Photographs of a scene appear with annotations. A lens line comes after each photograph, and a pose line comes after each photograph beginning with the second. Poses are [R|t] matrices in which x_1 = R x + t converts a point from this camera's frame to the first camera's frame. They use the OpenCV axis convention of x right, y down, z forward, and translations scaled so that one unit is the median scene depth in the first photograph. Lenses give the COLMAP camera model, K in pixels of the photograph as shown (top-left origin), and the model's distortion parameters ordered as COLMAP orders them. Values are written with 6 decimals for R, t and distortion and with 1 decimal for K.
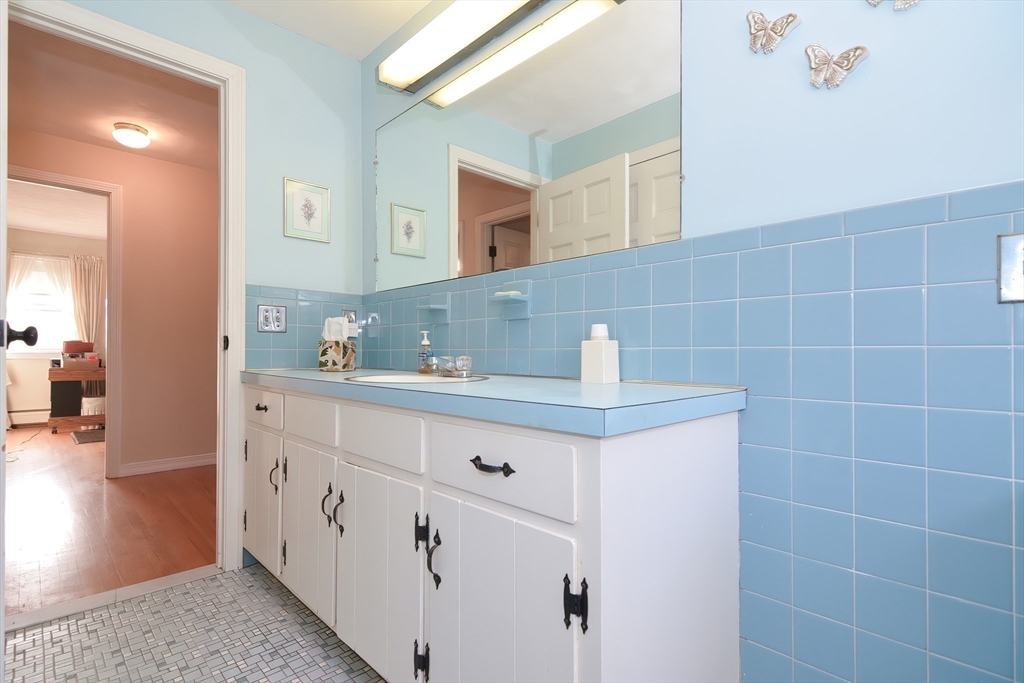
lens RADIAL K [[496.7, 0, 511.6], [0, 496.7, 341.5], [0, 0, 1]] dist [-0.001333, -0.011944]
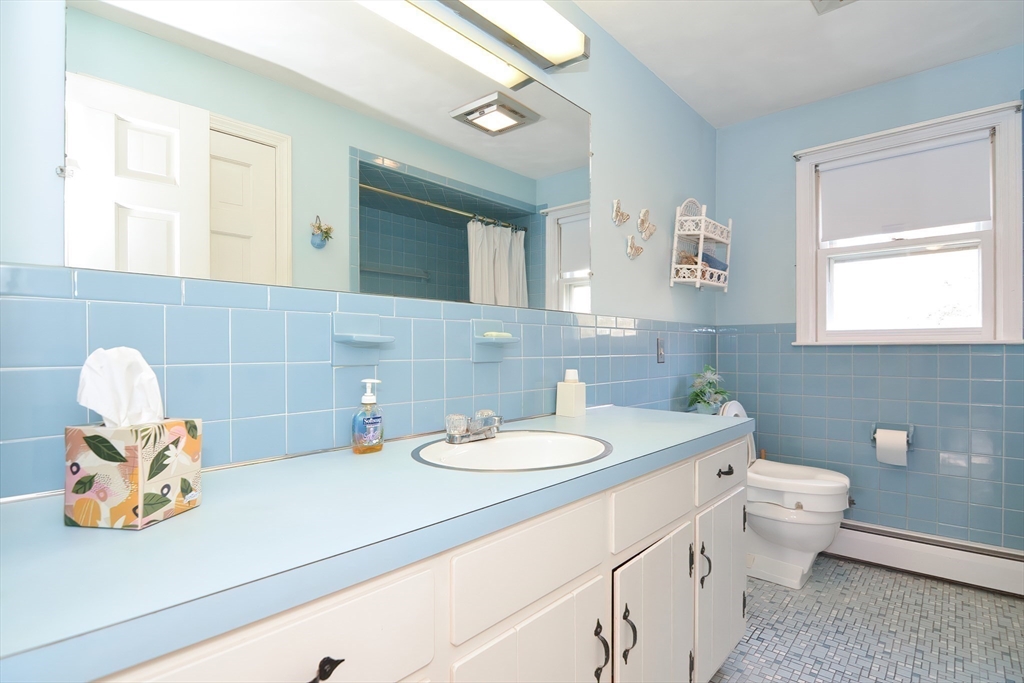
lens RADIAL K [[496.7, 0, 511.6], [0, 496.7, 341.5], [0, 0, 1]] dist [-0.001333, -0.011944]
pose [[-0.063124, 0.015516, 0.997885, -0.751367], [-0.016895, 0.999719, -0.016613, -0.057325], [-0.997863, -0.017907, -0.062844, 0.848579]]
